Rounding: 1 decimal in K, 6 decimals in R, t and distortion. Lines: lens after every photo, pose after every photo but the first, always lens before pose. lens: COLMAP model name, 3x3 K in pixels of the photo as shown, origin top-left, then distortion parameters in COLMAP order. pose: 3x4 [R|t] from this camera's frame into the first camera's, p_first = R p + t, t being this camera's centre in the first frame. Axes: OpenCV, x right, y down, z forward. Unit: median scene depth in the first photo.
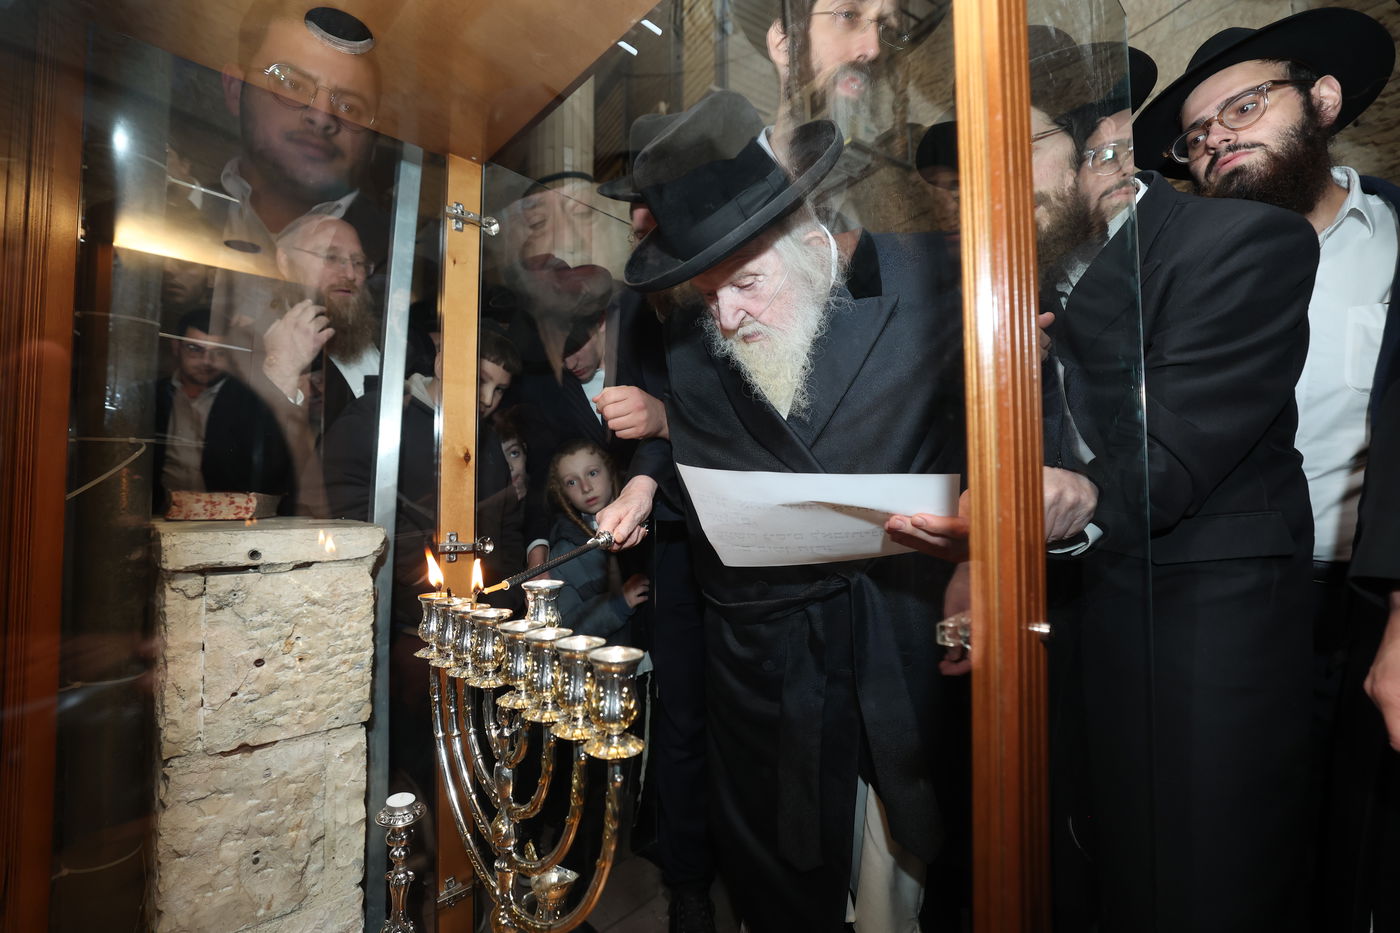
lens RADIAL K [[632.6, 0, 695.7], [0, 632.6, 496.9], [0, 0, 1]] dist [-0.061861, 0.021501]
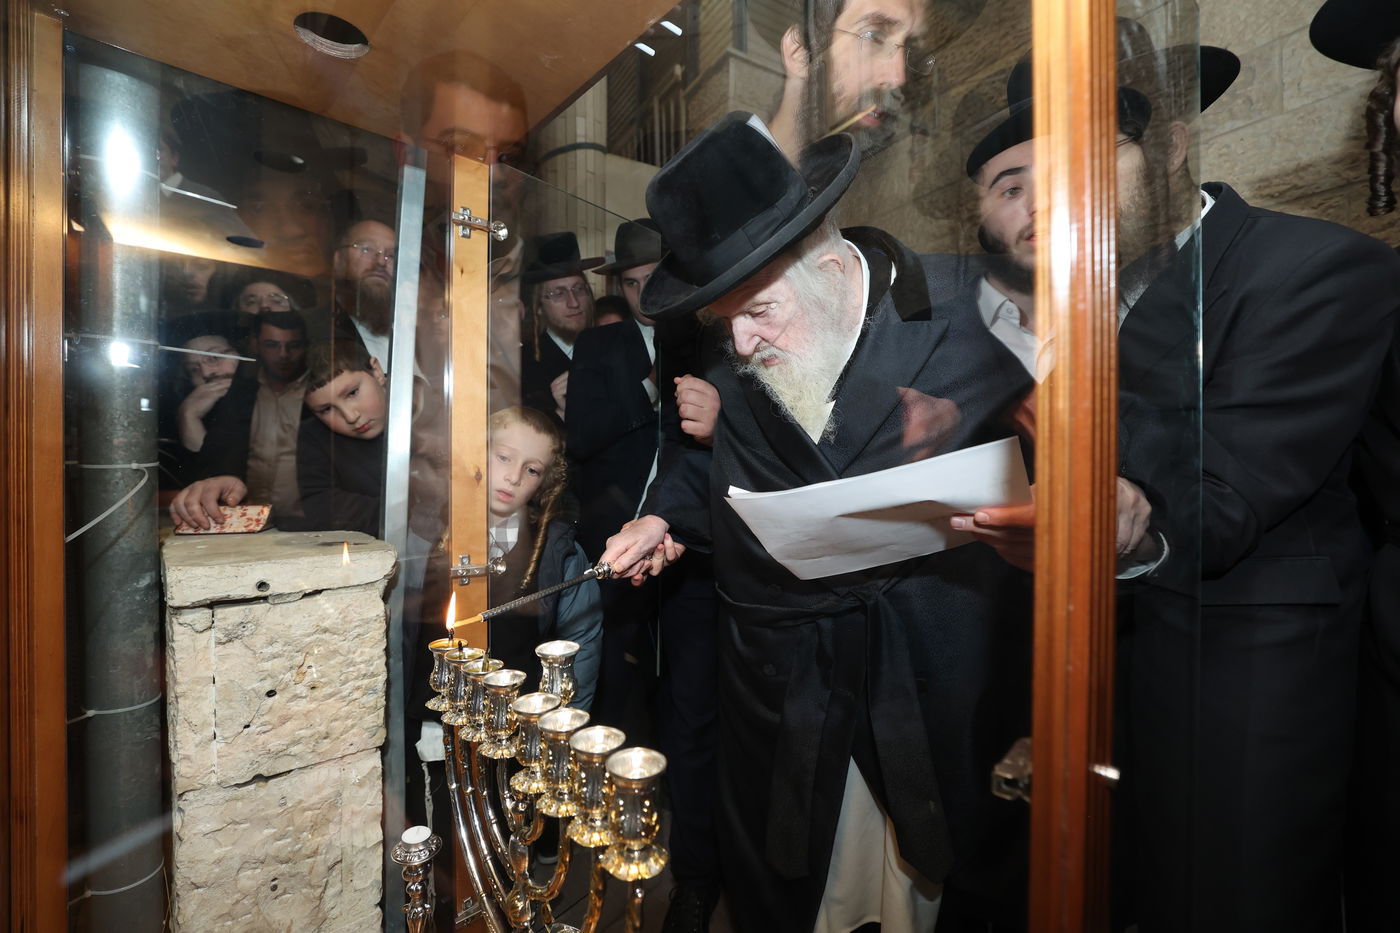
lens RADIAL K [[632.6, 0, 695.7], [0, 632.6, 496.9], [0, 0, 1]] dist [-0.061861, 0.021501]
pose [[0.999741, 0.004357, -0.022335, -0.010194], [-0.003217, 0.998700, 0.050864, -0.097545], [0.022527, -0.050779, 0.998456, 0.049595]]
